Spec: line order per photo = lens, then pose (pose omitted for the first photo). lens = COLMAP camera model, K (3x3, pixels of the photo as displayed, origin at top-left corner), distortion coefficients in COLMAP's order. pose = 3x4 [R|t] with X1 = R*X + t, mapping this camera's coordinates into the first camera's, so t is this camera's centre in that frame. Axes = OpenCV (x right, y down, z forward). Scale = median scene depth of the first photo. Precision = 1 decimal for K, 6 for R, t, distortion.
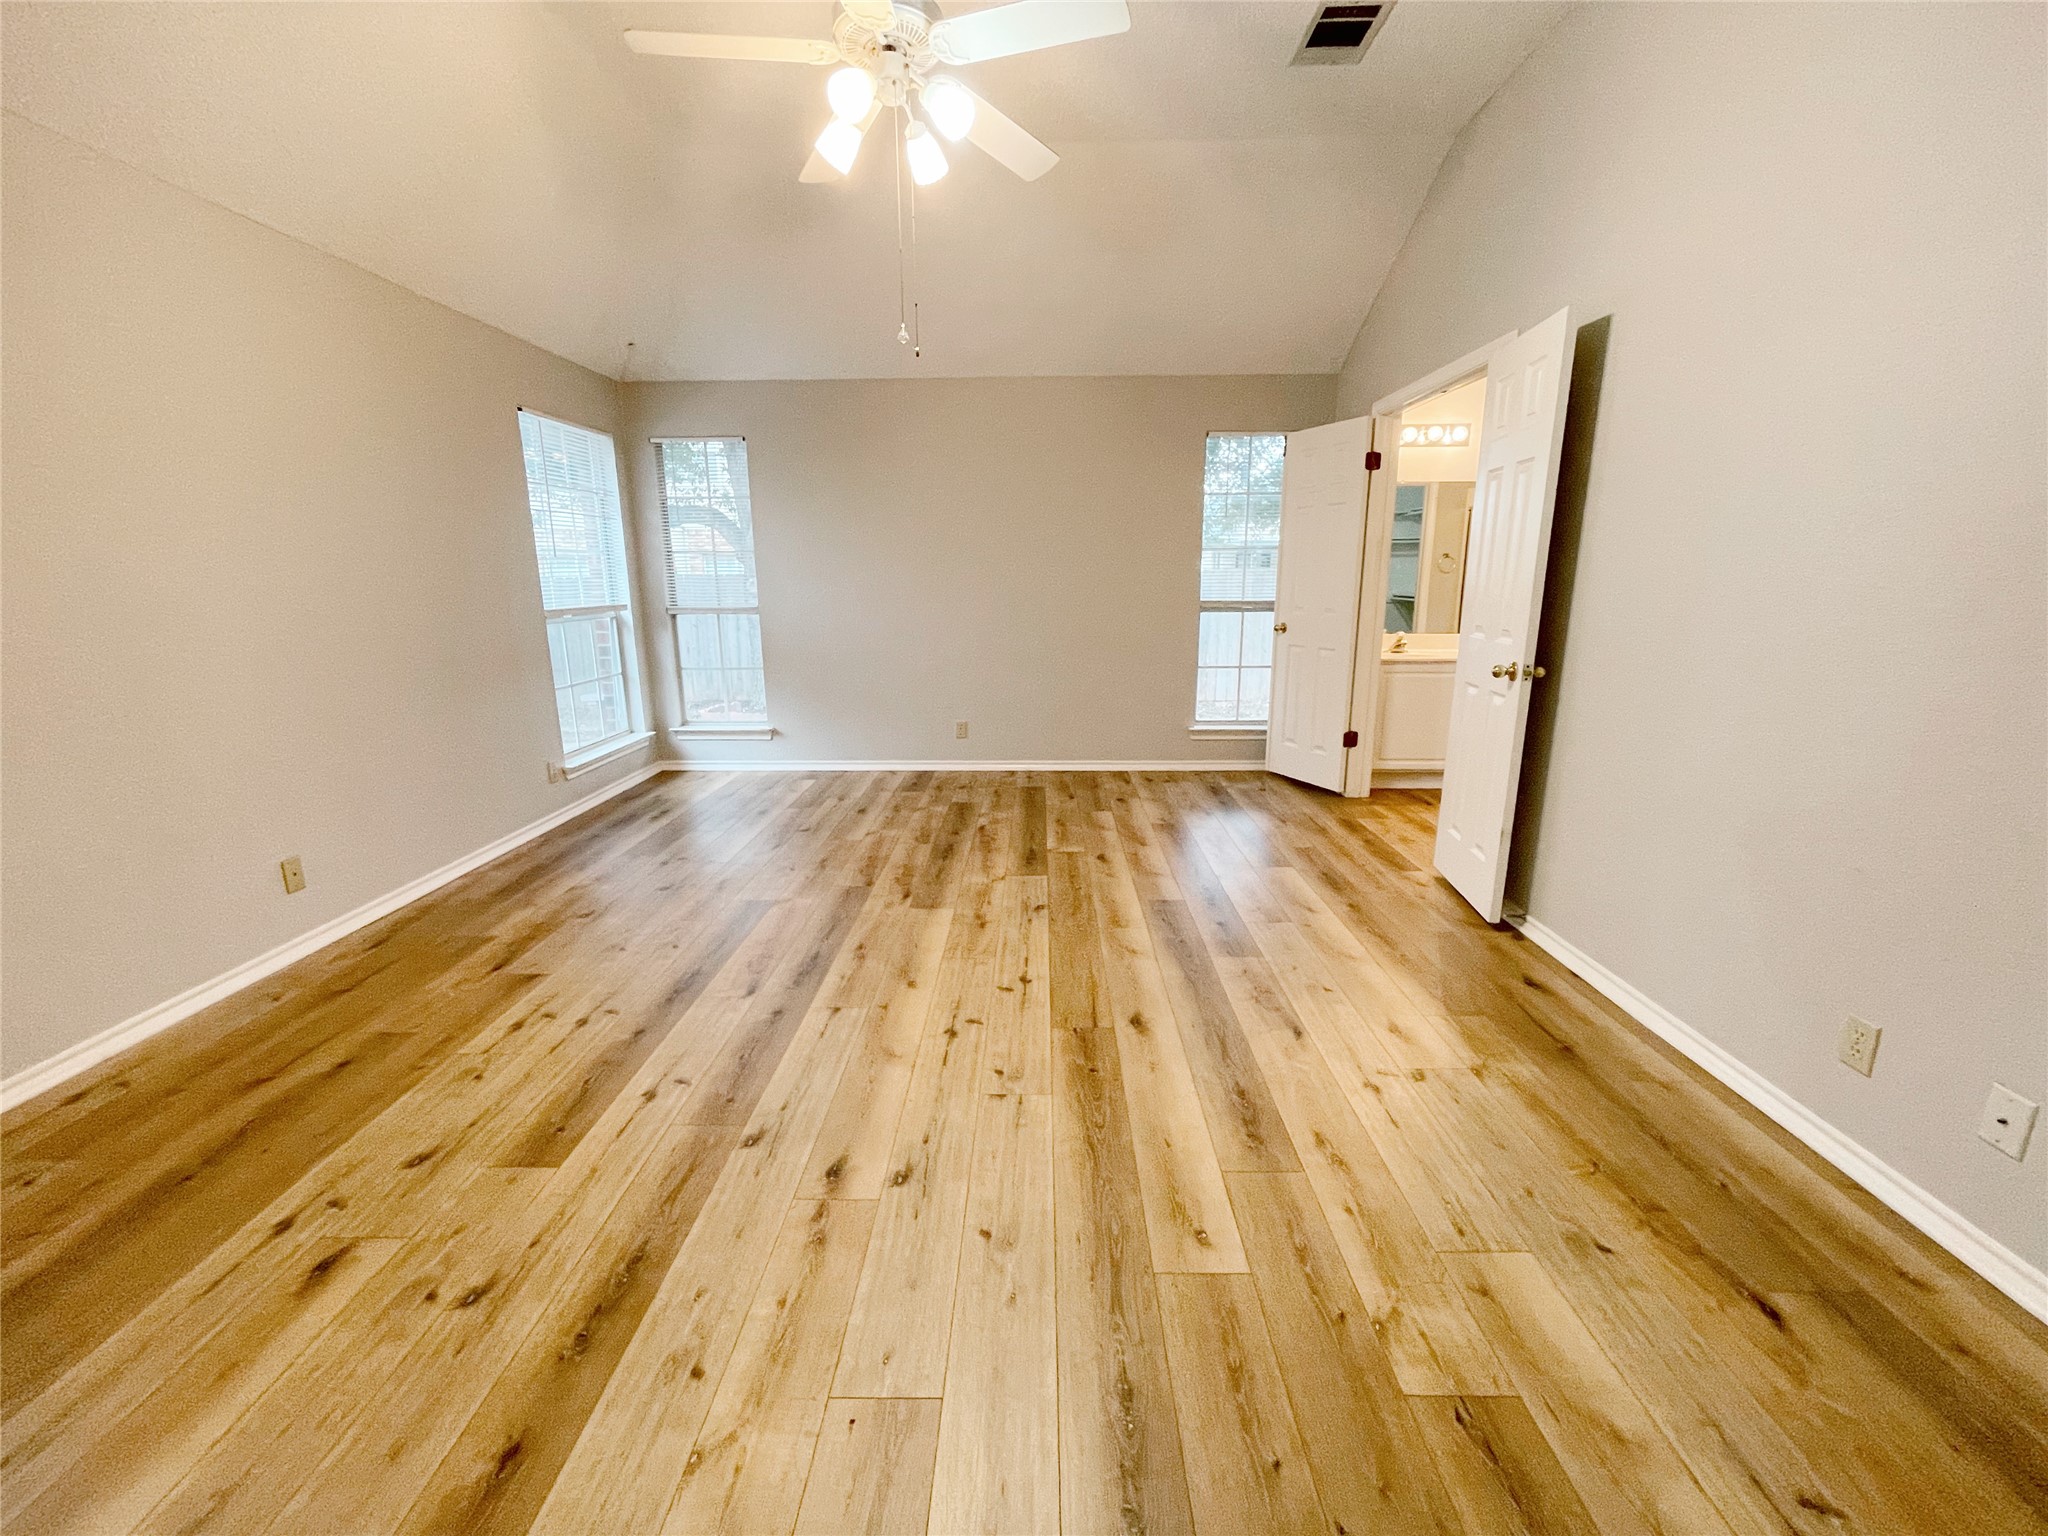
lens RADIAL K [[832.8, 0, 1031.3], [0, 832.8, 763.6], [0, 0, 1]] dist [-0.000977, -0.000437]
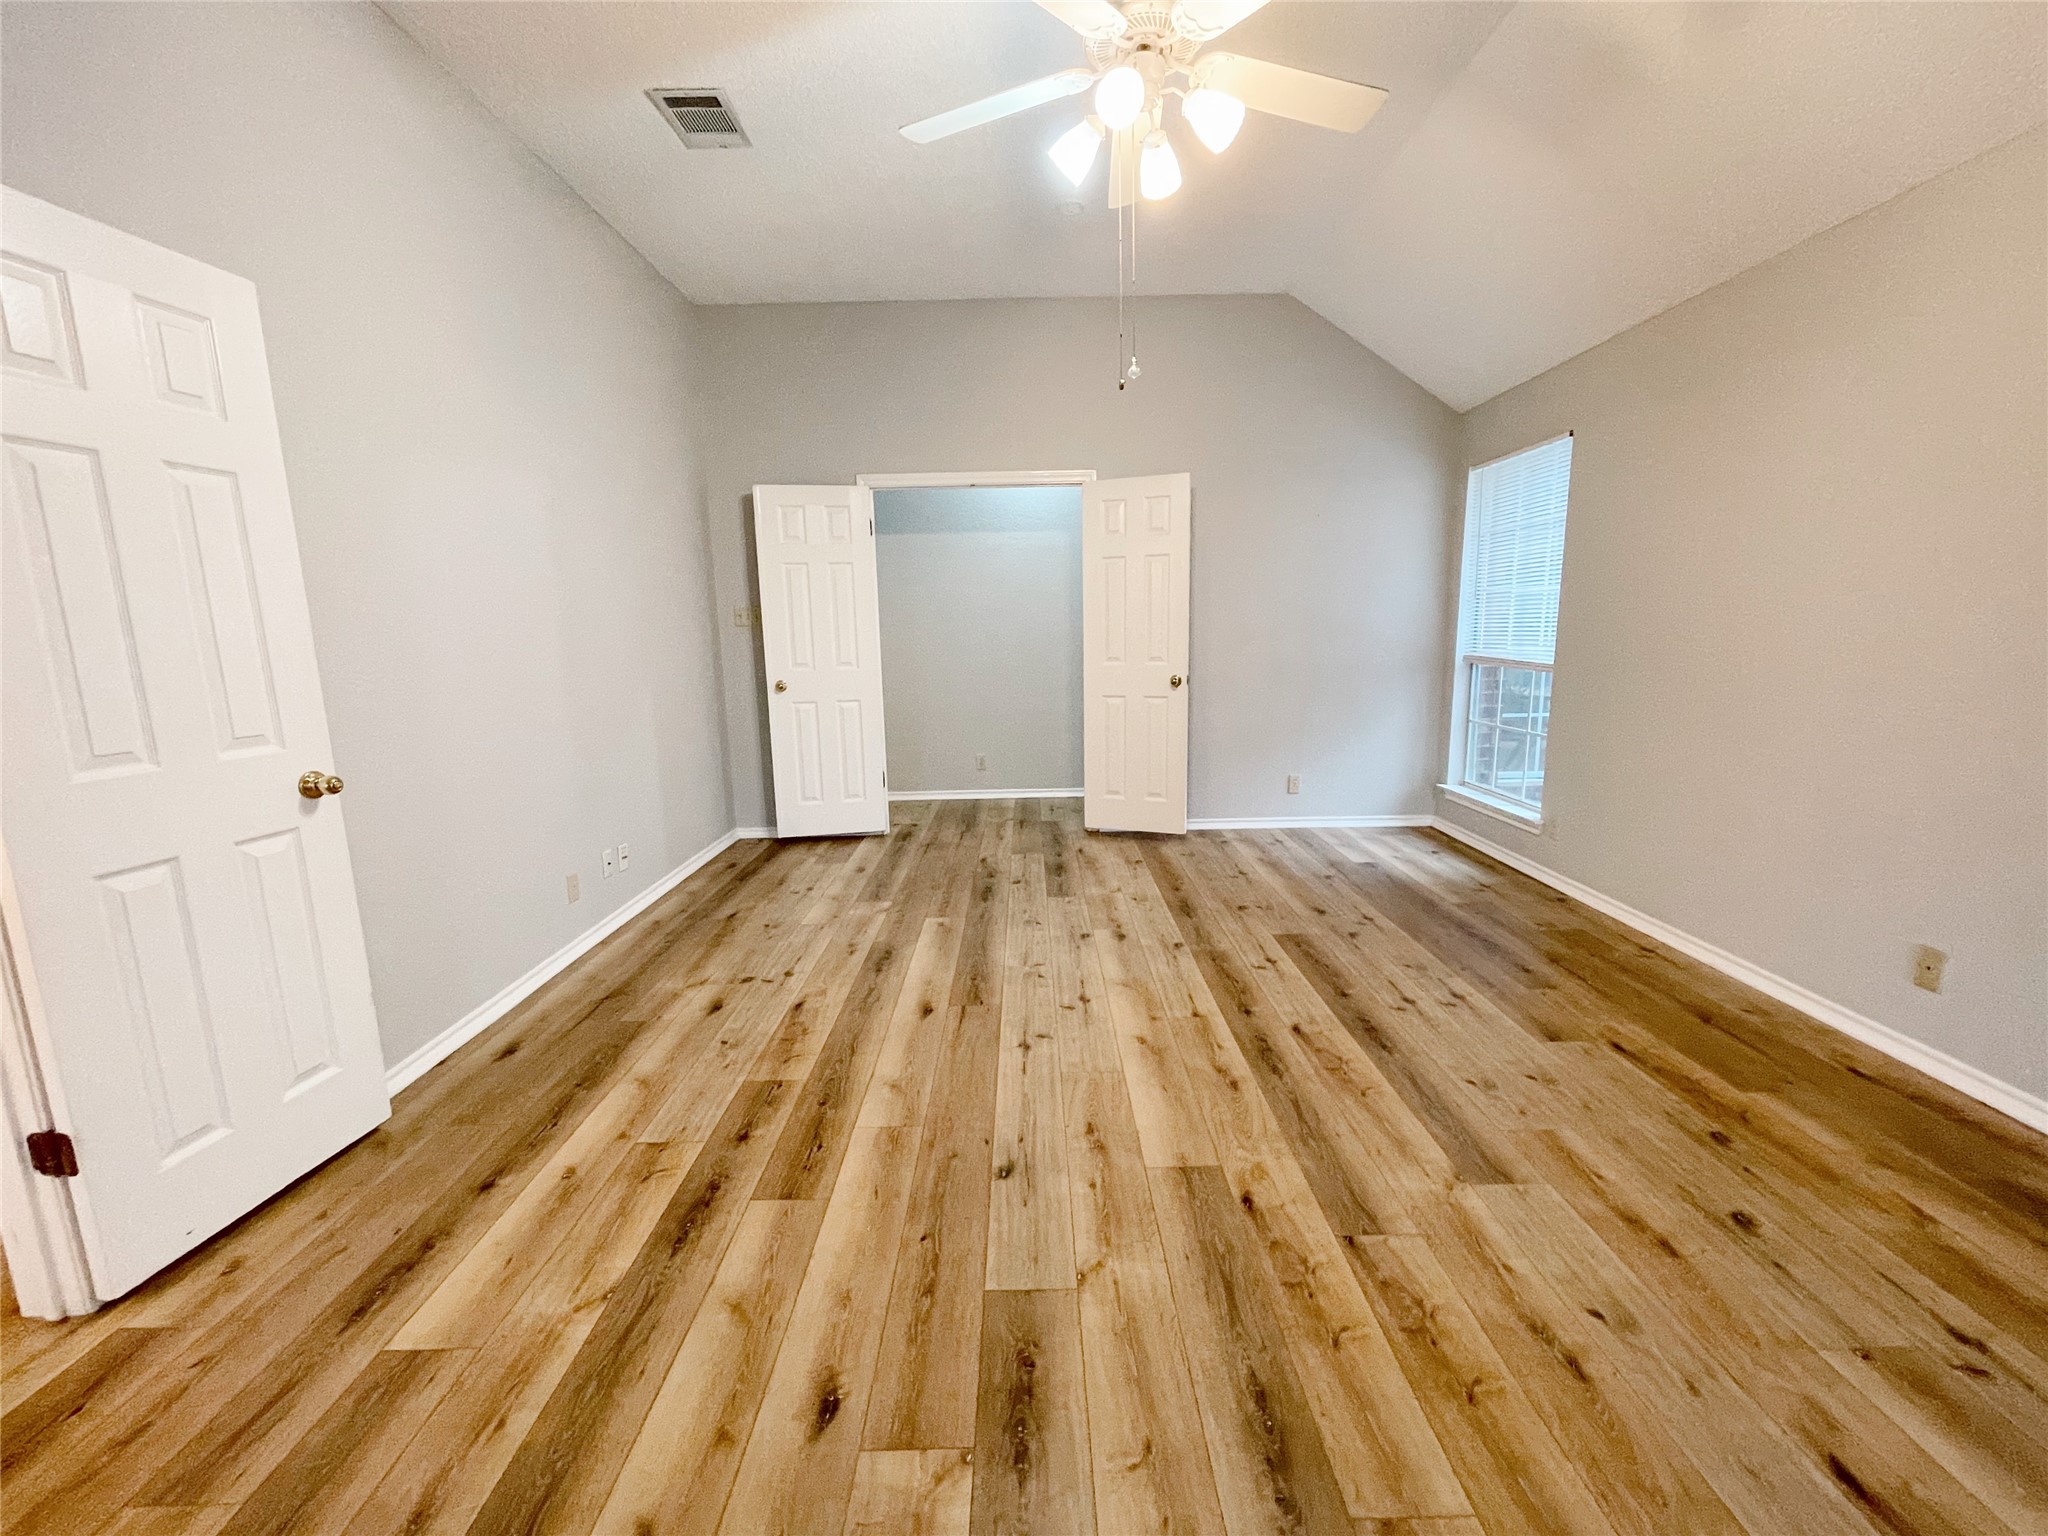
lens RADIAL K [[831.8, 0, 1029.8], [0, 831.8, 763.6], [0, 0, 1]] dist [0.001315, 0.000026]
pose [[-0.999486, 0.029500, -0.012521, -0.011271], [0.022565, 0.925256, 0.378672, -0.427557], [0.022756, 0.378195, -0.925446, 1.875677]]
